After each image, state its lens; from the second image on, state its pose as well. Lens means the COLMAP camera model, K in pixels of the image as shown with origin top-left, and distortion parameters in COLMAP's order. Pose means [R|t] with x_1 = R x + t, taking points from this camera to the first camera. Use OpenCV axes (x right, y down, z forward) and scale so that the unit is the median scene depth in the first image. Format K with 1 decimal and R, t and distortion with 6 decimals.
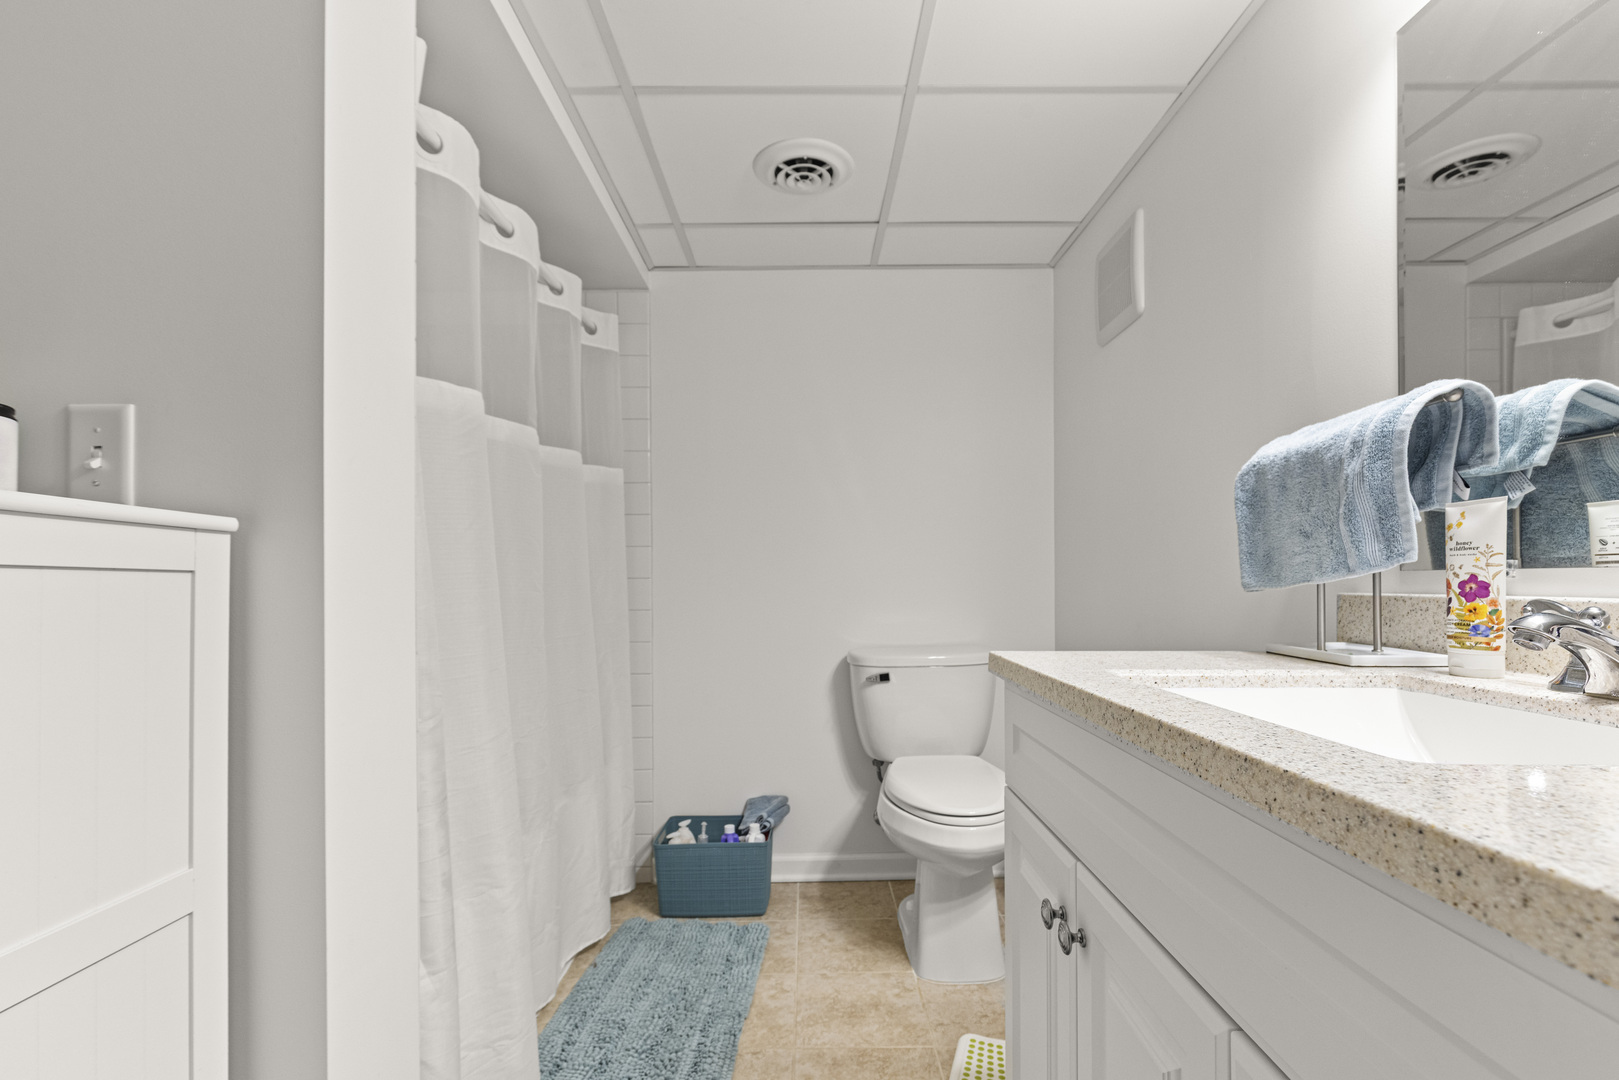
lens RADIAL K [[737.8, 0, 802.4], [0, 737.8, 578.7], [0, 0, 1]] dist [0.001969, -0.000307]
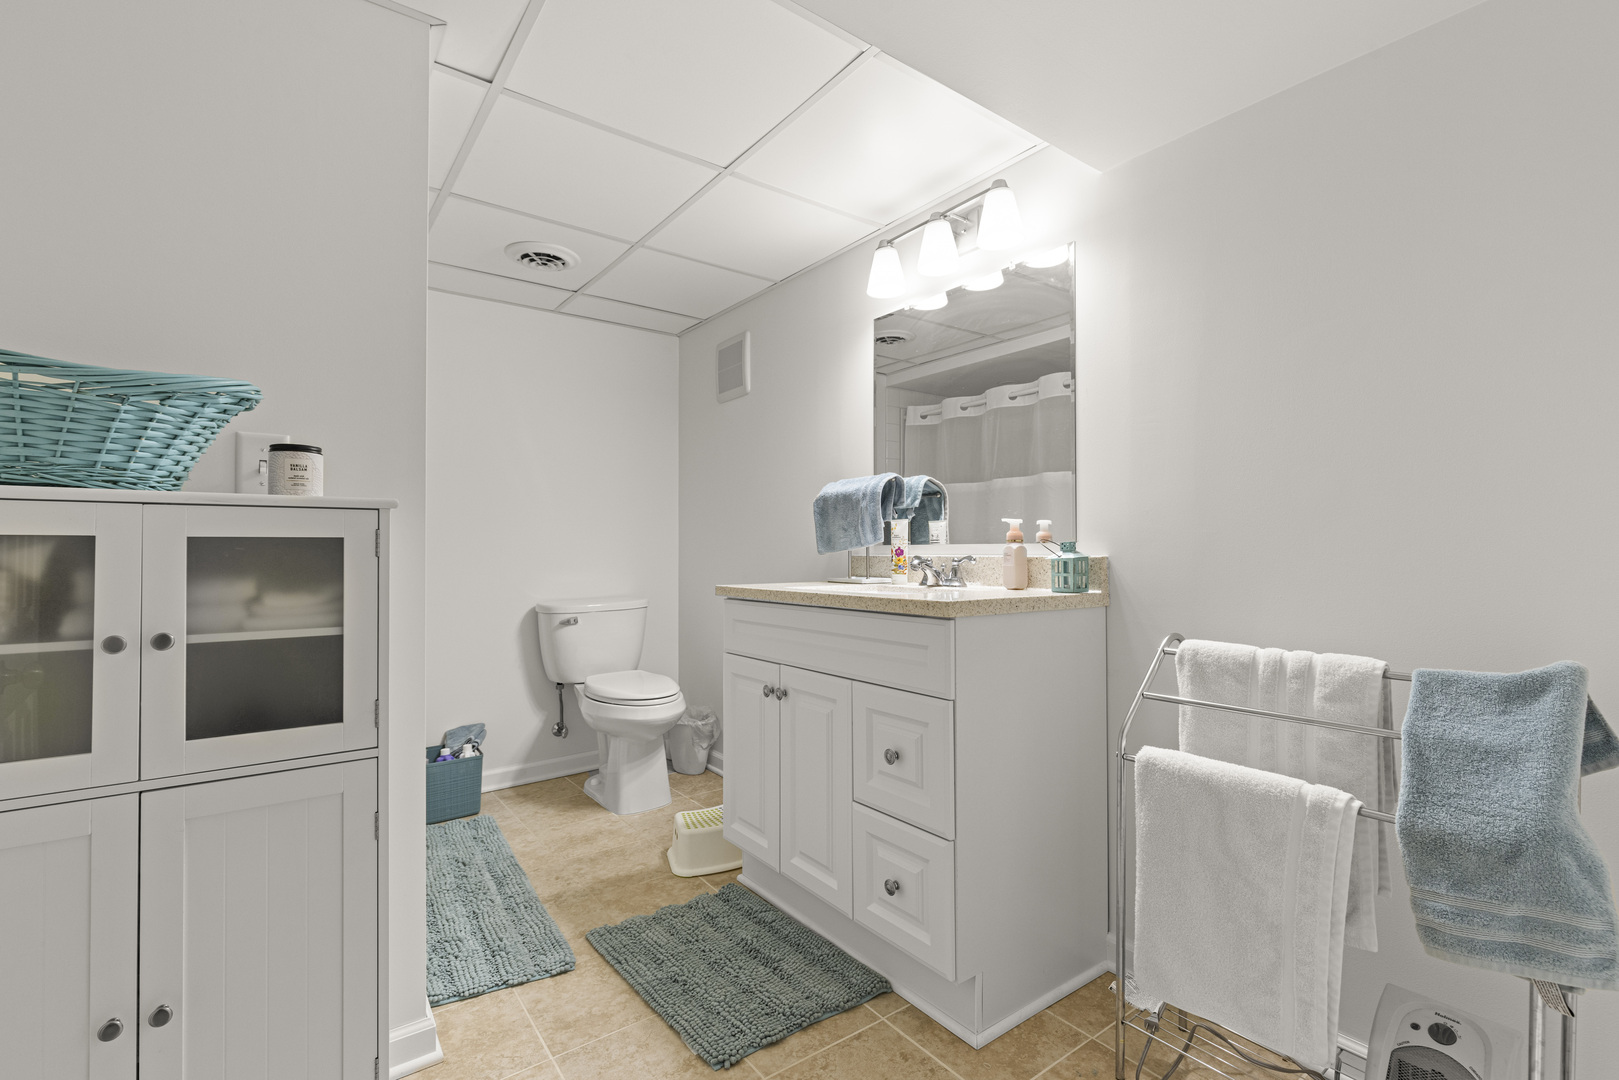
lens RADIAL K [[737.8, 0, 810.3], [0, 737.8, 545.6], [0, 0, 1]] dist [0.001969, -0.000307]
pose [[0.798867, 0.007957, 0.601455, -0.786391], [-0.003168, 0.999954, -0.009021, 0.011761], [-0.601499, 0.005301, 0.798856, -0.775116]]
